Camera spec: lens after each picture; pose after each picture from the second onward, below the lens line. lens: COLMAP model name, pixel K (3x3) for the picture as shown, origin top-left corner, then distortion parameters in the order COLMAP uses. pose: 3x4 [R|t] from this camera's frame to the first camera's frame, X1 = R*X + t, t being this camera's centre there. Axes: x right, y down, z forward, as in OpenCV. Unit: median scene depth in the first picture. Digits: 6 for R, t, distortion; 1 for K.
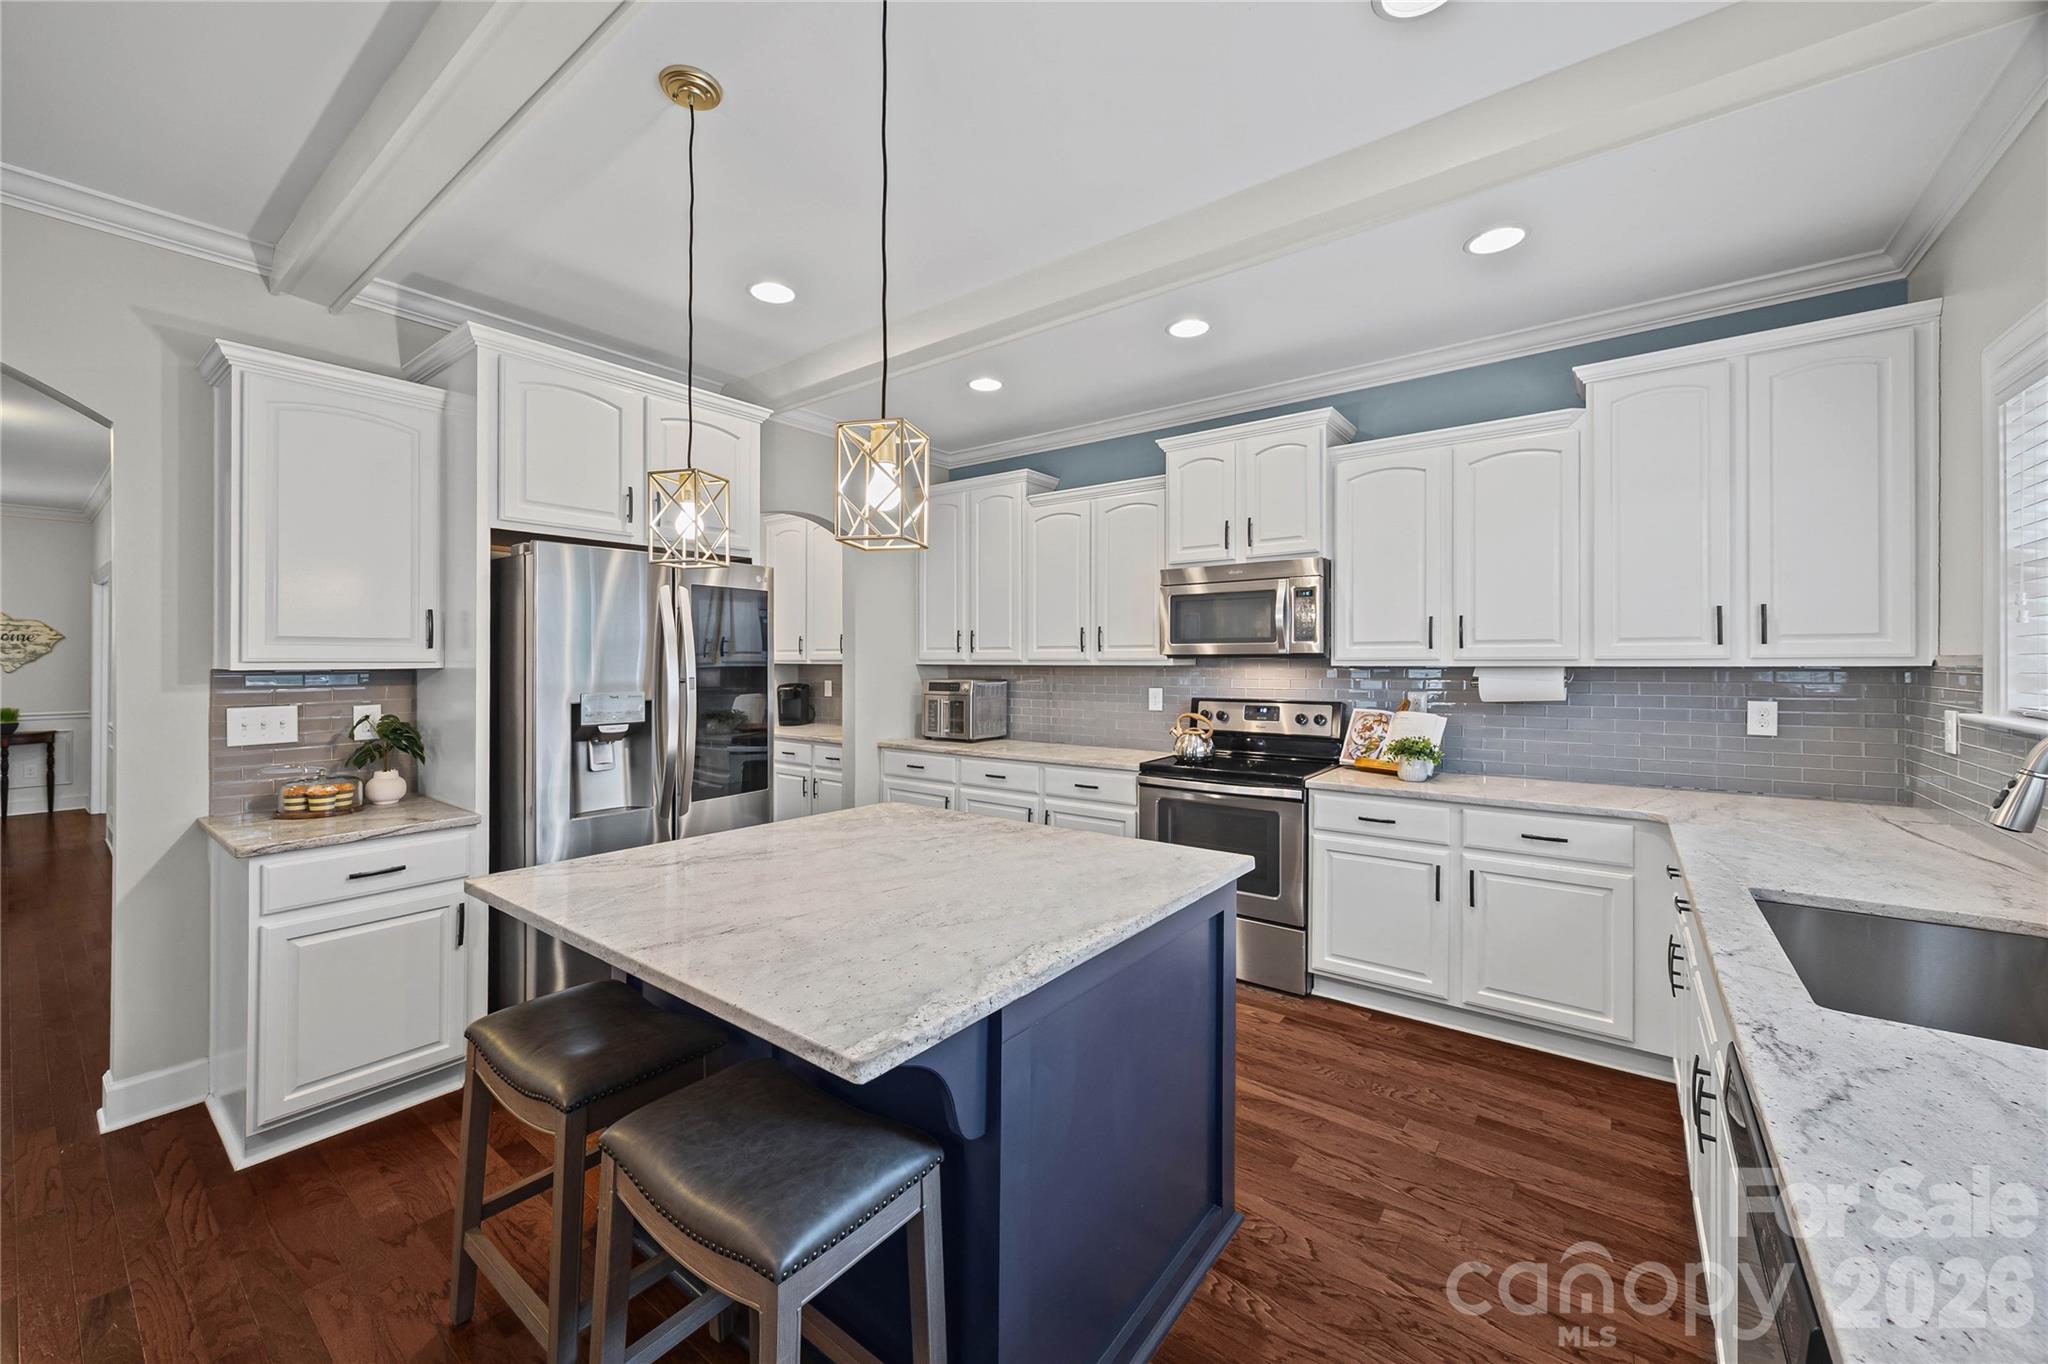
lens RADIAL K [[783.6, 0, 1007.7], [0, 783.6, 674.1], [0, 0, 1]] dist [-0.001719, -0.000031]
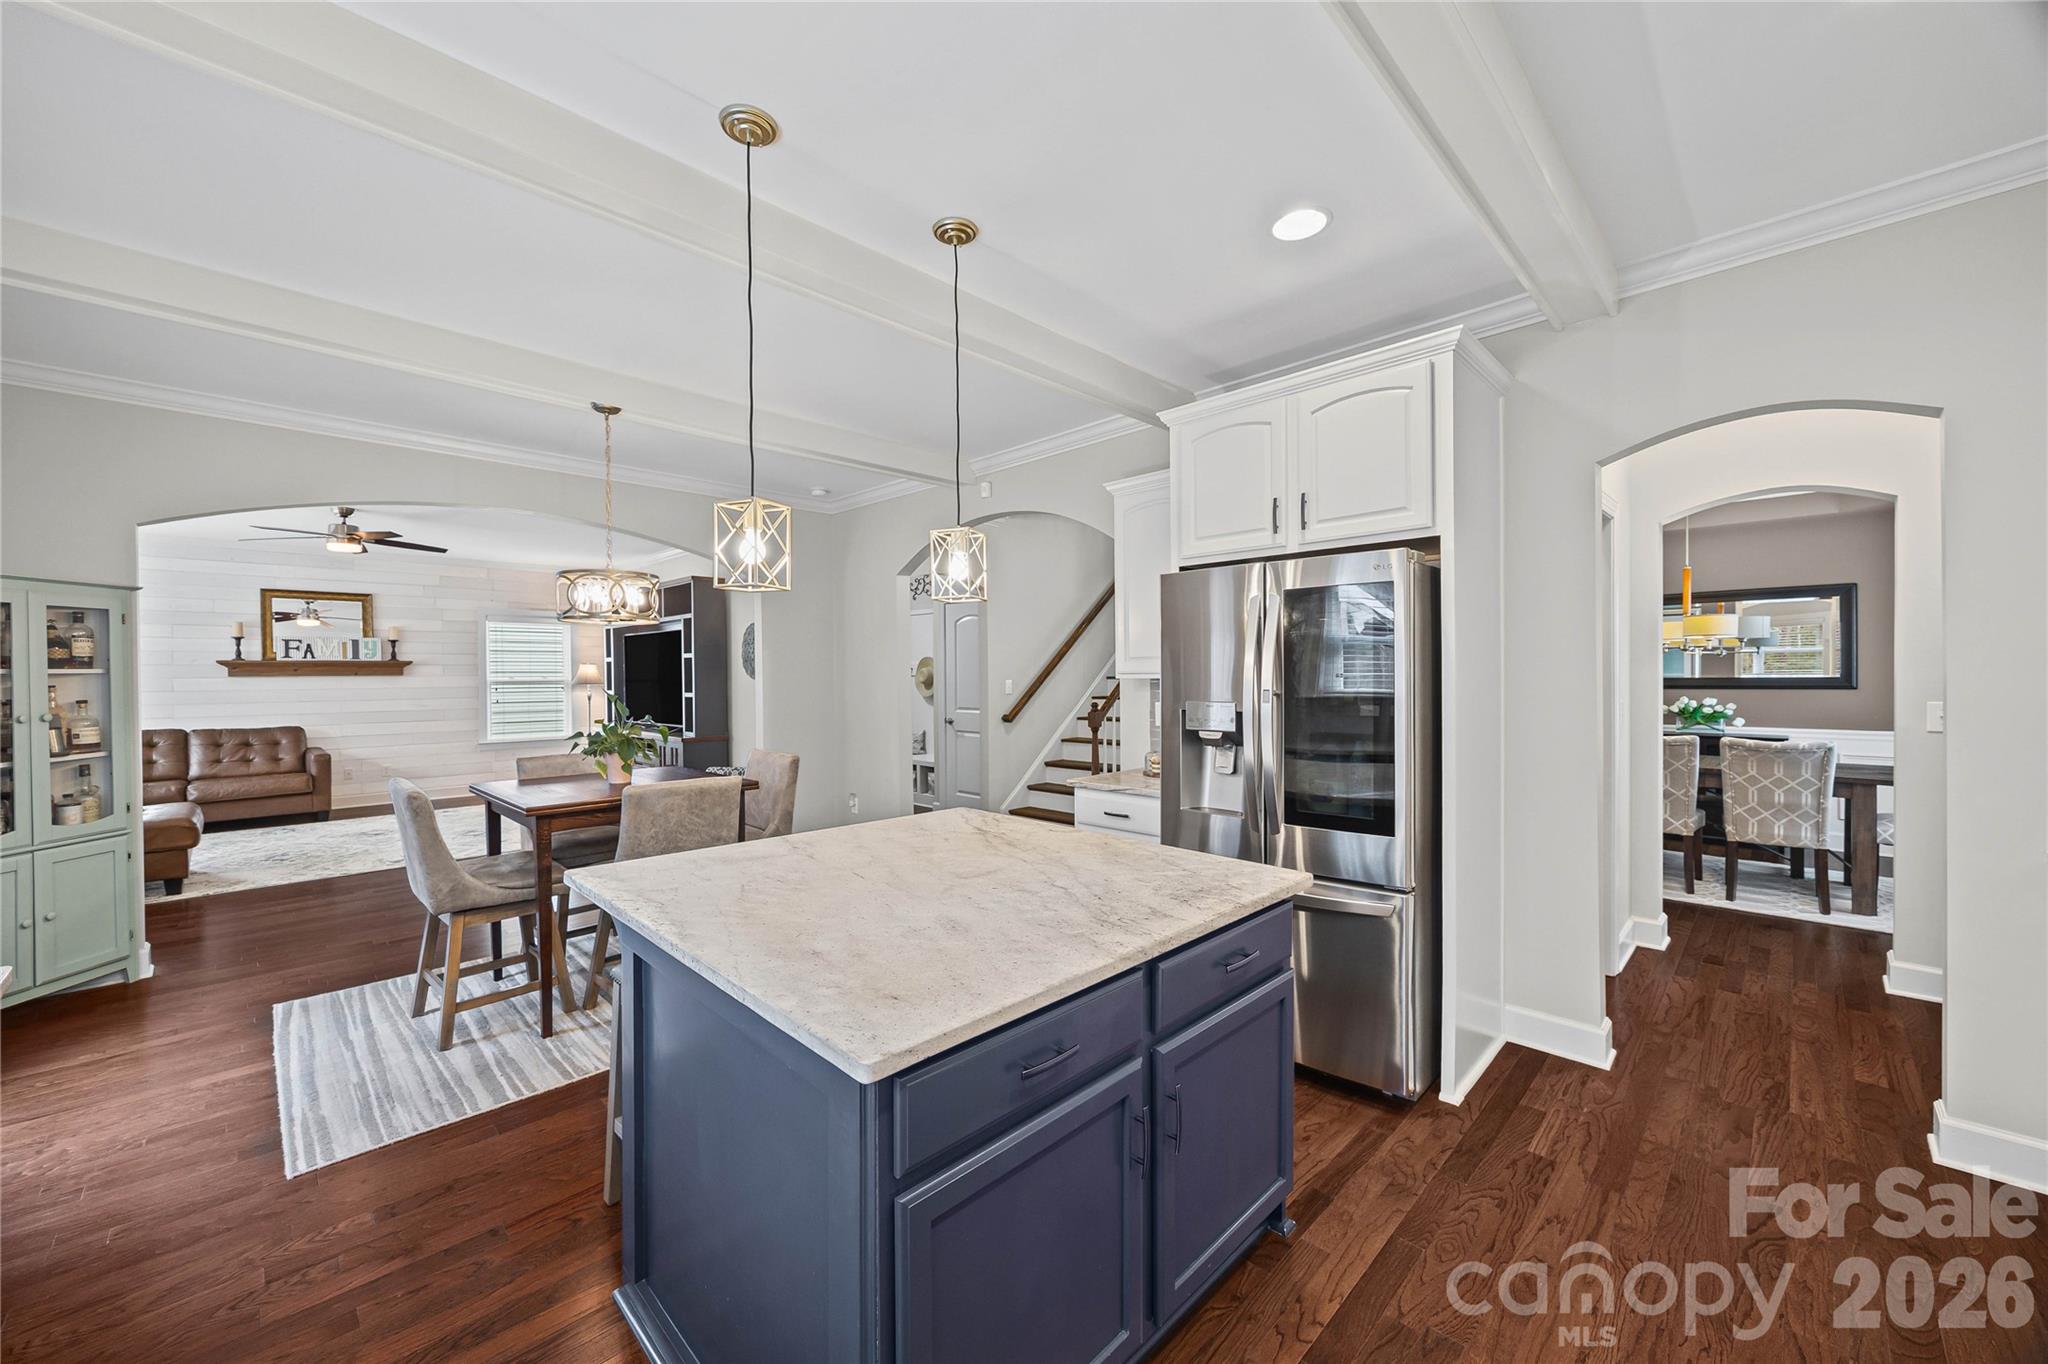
lens RADIAL K [[783.6, 0, 1010.9], [0, 783.6, 680.2], [0, 0, 1]] dist [-0.001719, -0.000031]
pose [[-0.134277, 0.010247, -0.990891, 0.468529], [-0.011440, 0.999864, 0.011890, -0.011795], [0.990878, 0.012932, -0.134142, 0.676946]]
